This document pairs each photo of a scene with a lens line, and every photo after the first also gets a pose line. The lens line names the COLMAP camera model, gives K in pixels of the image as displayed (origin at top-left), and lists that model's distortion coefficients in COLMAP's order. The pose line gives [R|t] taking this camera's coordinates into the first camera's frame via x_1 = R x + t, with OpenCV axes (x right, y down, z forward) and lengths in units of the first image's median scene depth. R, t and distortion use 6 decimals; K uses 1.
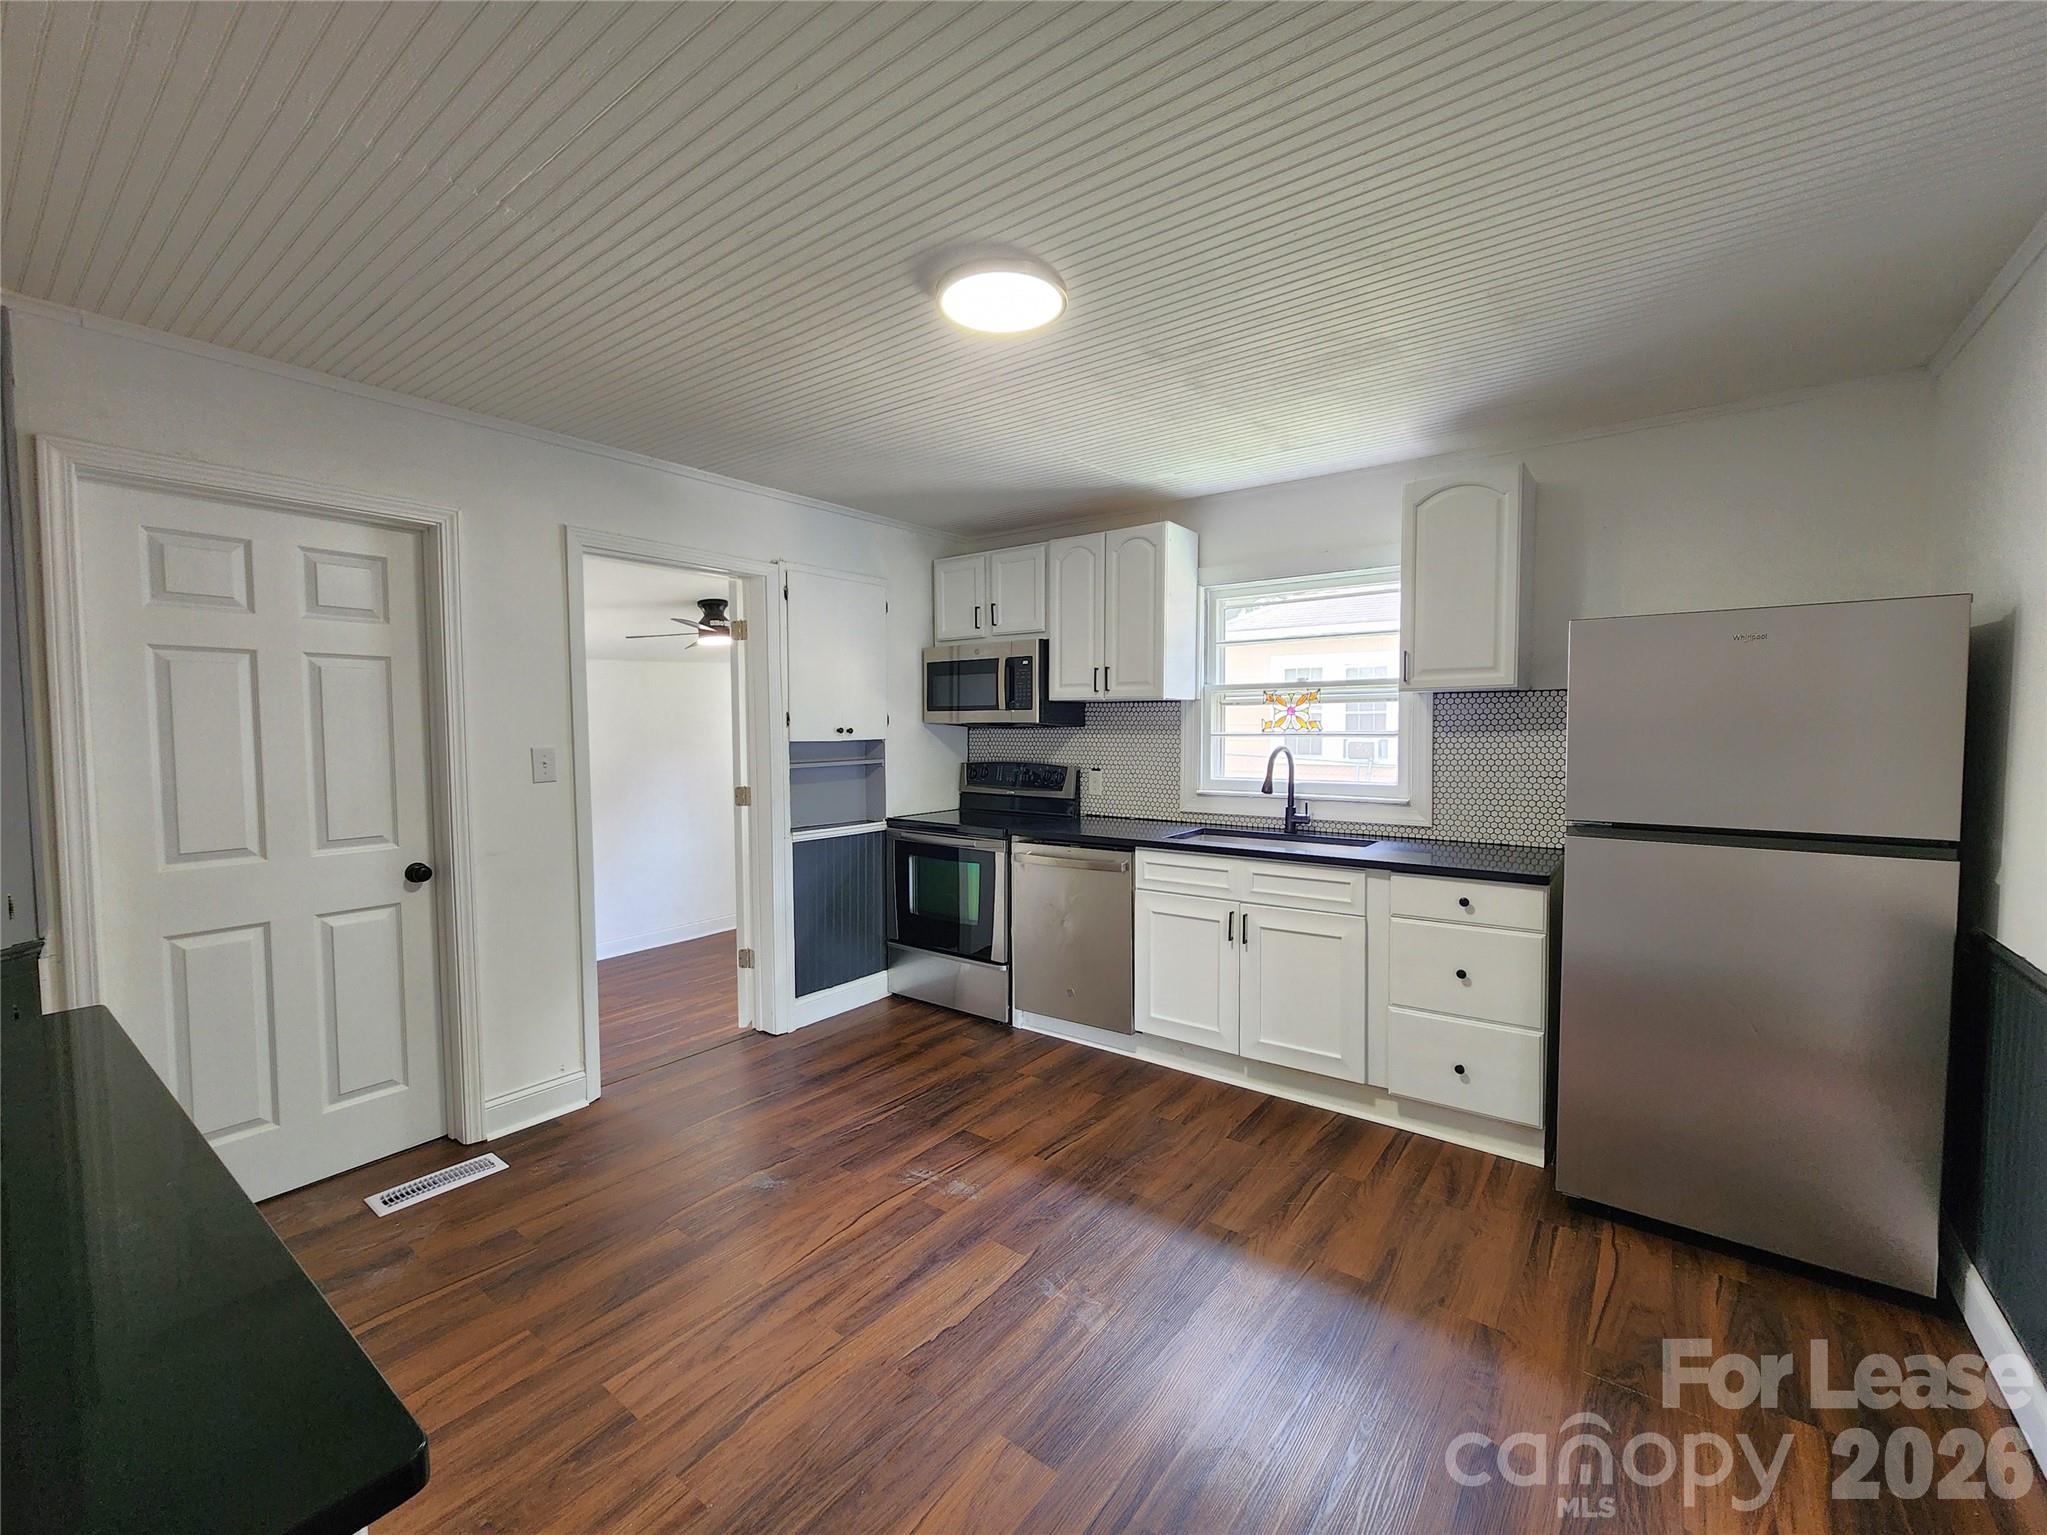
lens RADIAL K [[860.4, 0, 1023.5], [0, 860.4, 767.5], [0, 0, 1]] dist [0.000981, -0.000100]
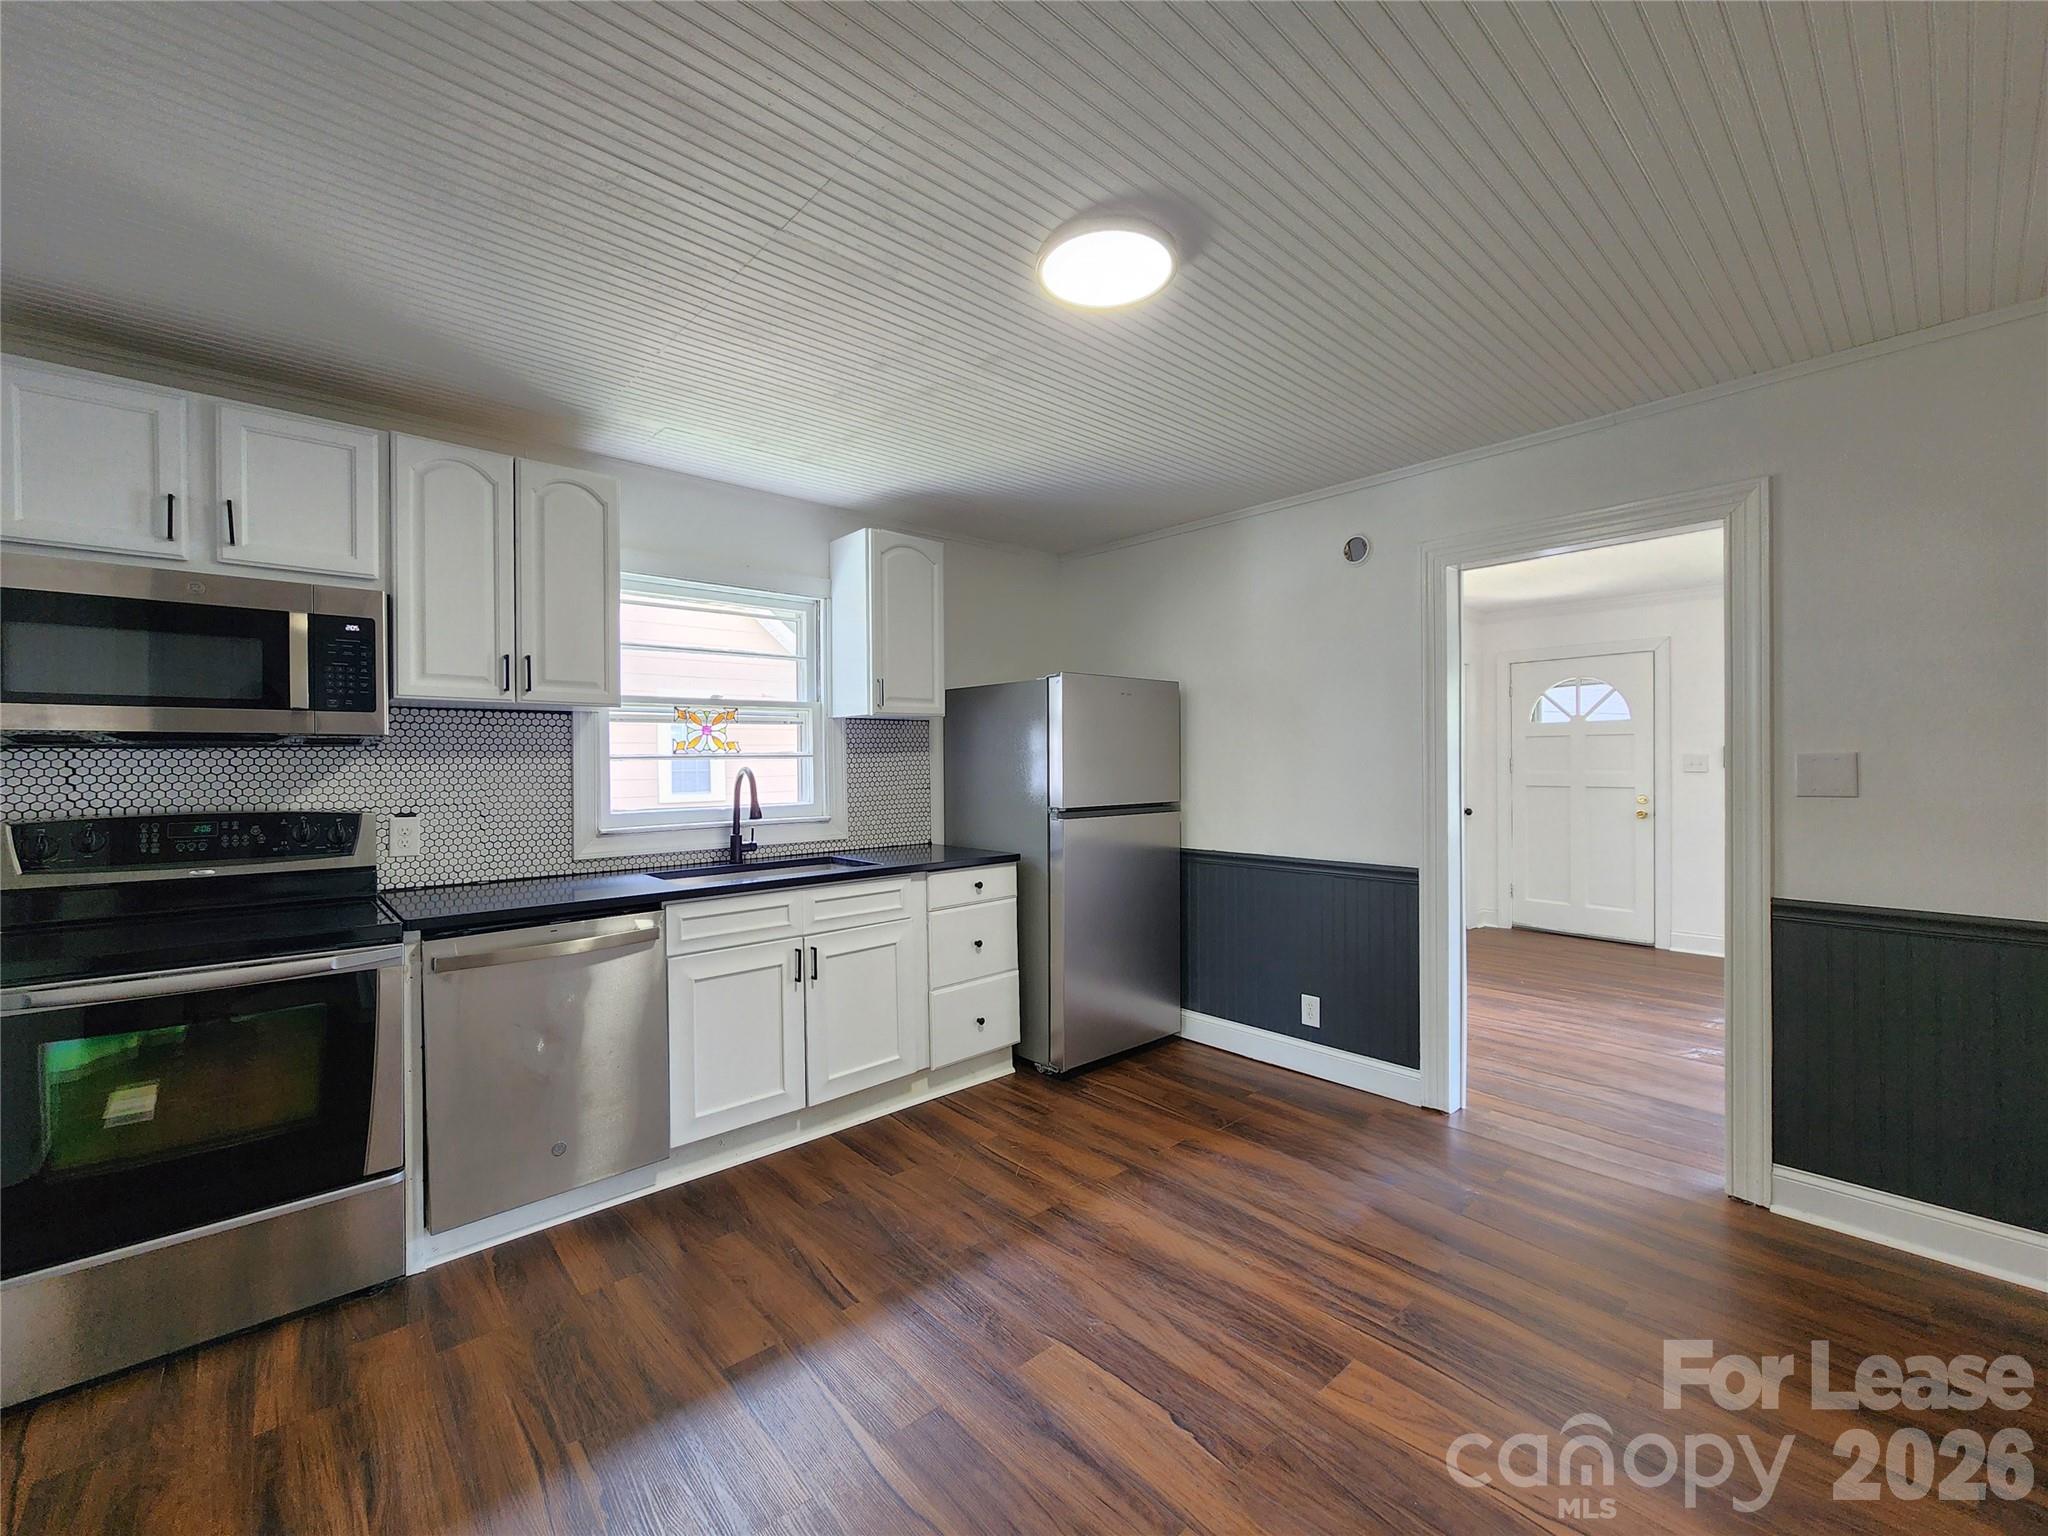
lens RADIAL K [[860.9, 0, 1024.0], [0, 860.9, 768.0], [0, 0, 1]] dist [0.000981, -0.000100]
pose [[0.177213, -0.004594, 0.984162, -0.564551], [0.057653, 0.998320, -0.005721, -0.002416], [-0.982482, 0.057754, 0.177180, 0.562524]]
